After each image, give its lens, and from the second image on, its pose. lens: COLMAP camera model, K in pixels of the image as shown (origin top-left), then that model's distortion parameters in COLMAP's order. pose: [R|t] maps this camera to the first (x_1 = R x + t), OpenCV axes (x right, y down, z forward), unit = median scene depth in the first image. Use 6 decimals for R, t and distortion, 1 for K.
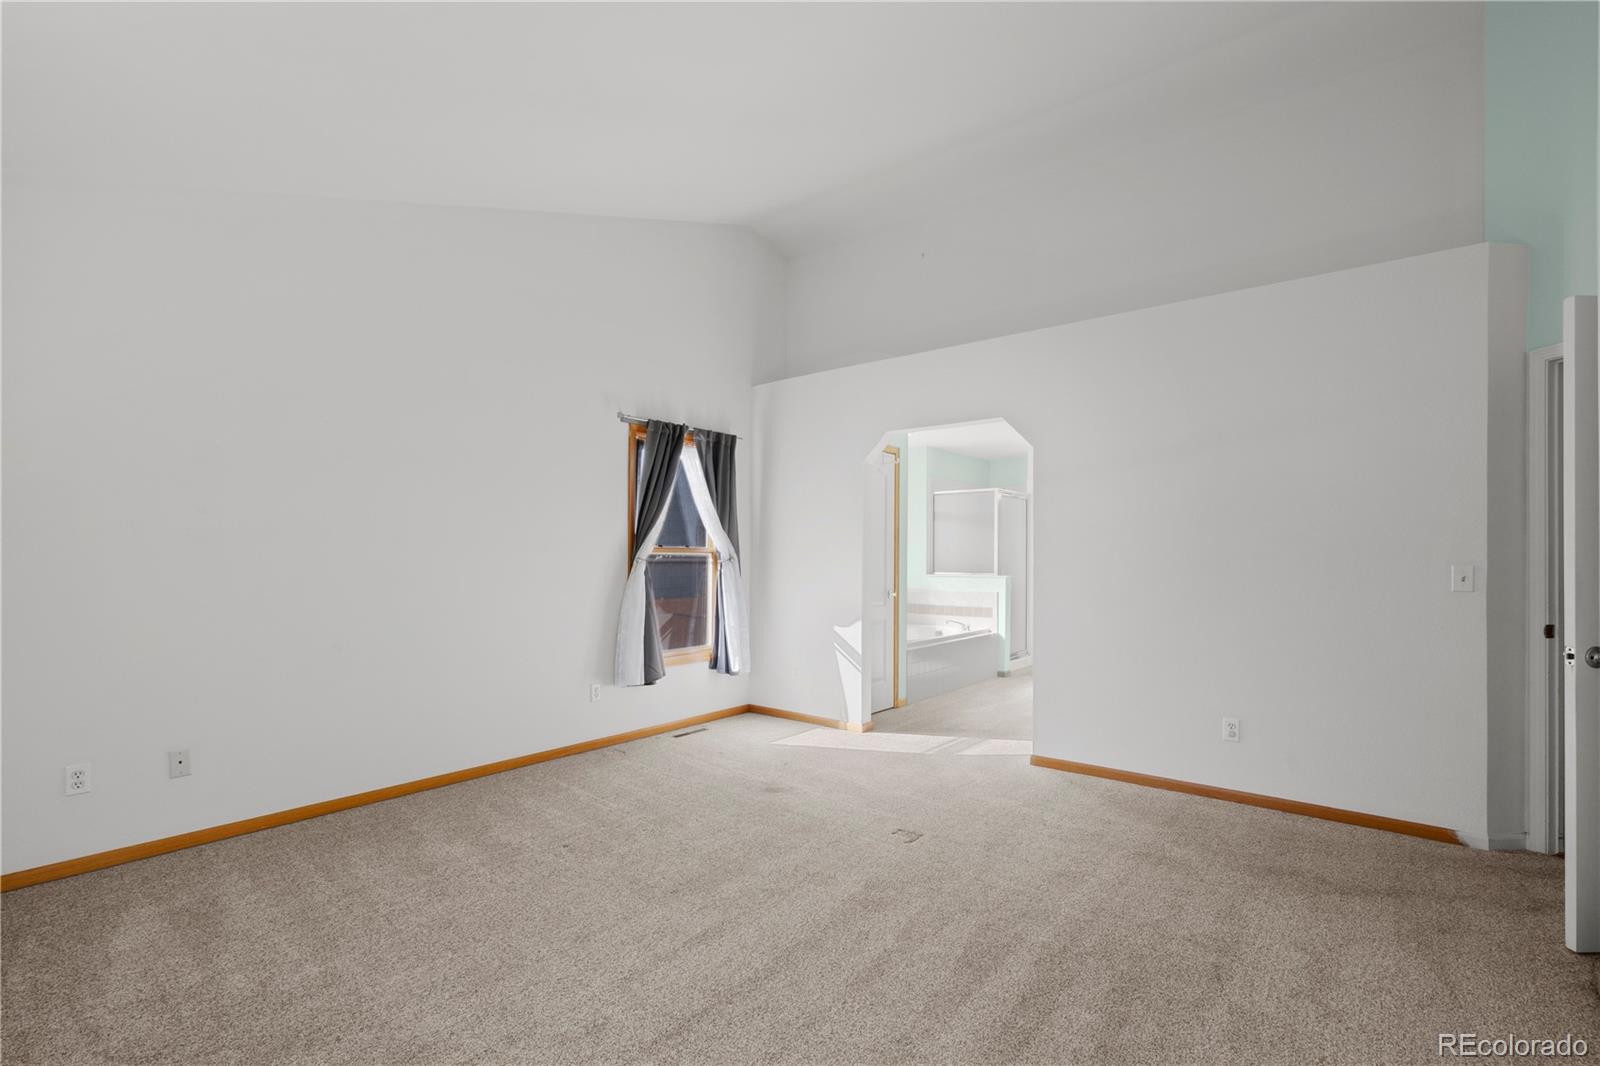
lens RADIAL K [[716.3, 0, 800.7], [0, 716.3, 550.6], [0, 0, 1]] dist [-0.001190, -0.000123]
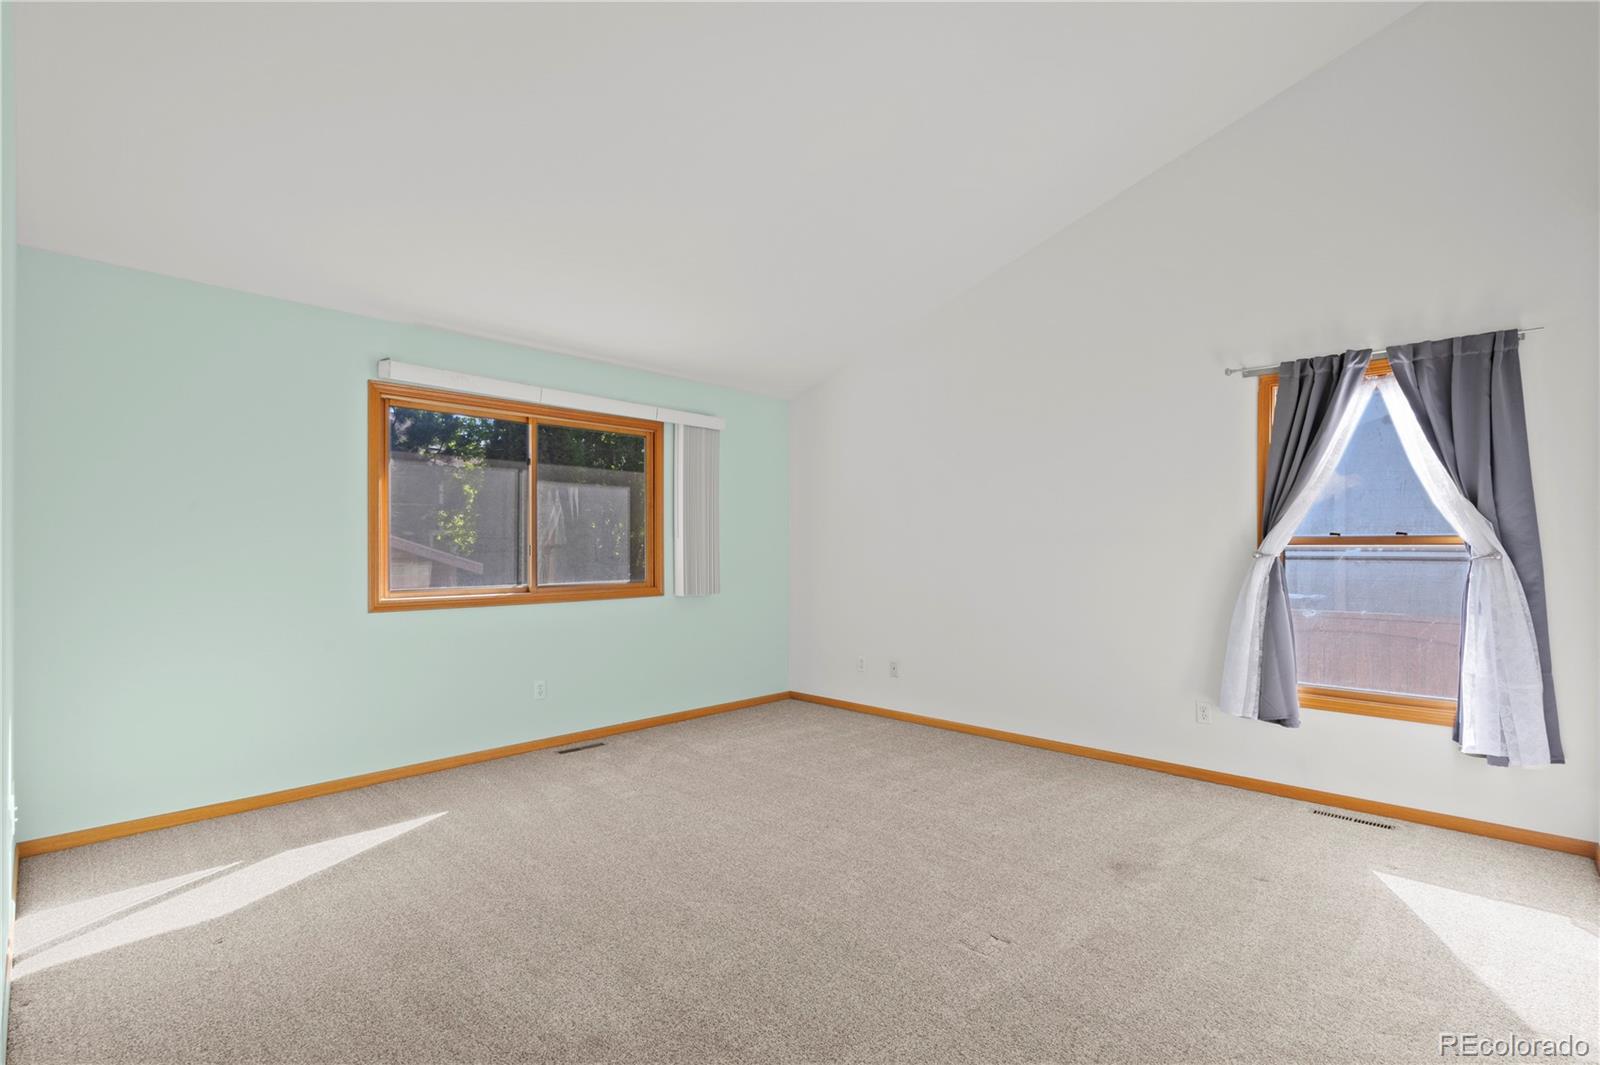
lens RADIAL K [[742.5, 0, 800.0], [0, 742.5, 539.7], [0, 0, 1]] dist [-0.003146, -0.000367]
pose [[-0.078161, -0.013281, -0.996852, 0.638280], [0.005478, 0.999890, -0.013751, 0.006204], [0.996926, -0.006536, -0.078079, 0.623803]]
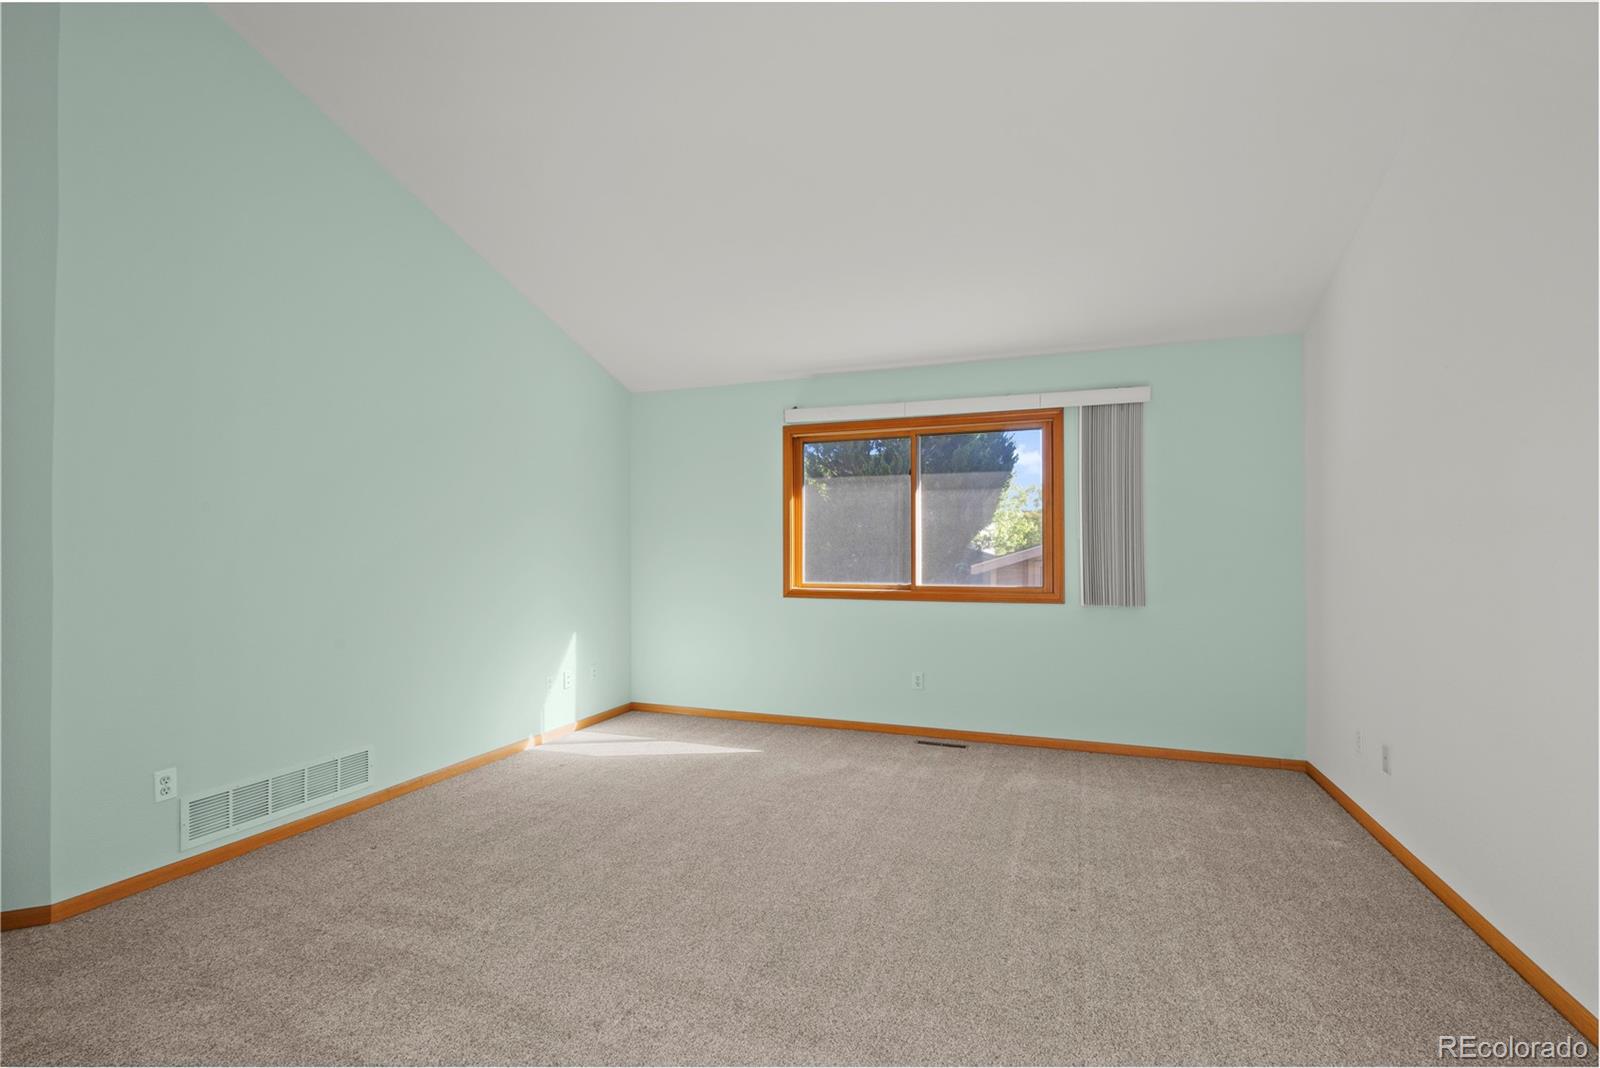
lens RADIAL K [[742.5, 0, 800.0], [0, 742.5, 541.2], [0, 0, 1]] dist [-0.003146, -0.000367]
pose [[-0.948332, -0.000402, -0.317280, 0.167728], [0.001630, 0.999980, -0.006137, -0.005018], [0.317276, -0.006337, -0.948312, 1.178085]]
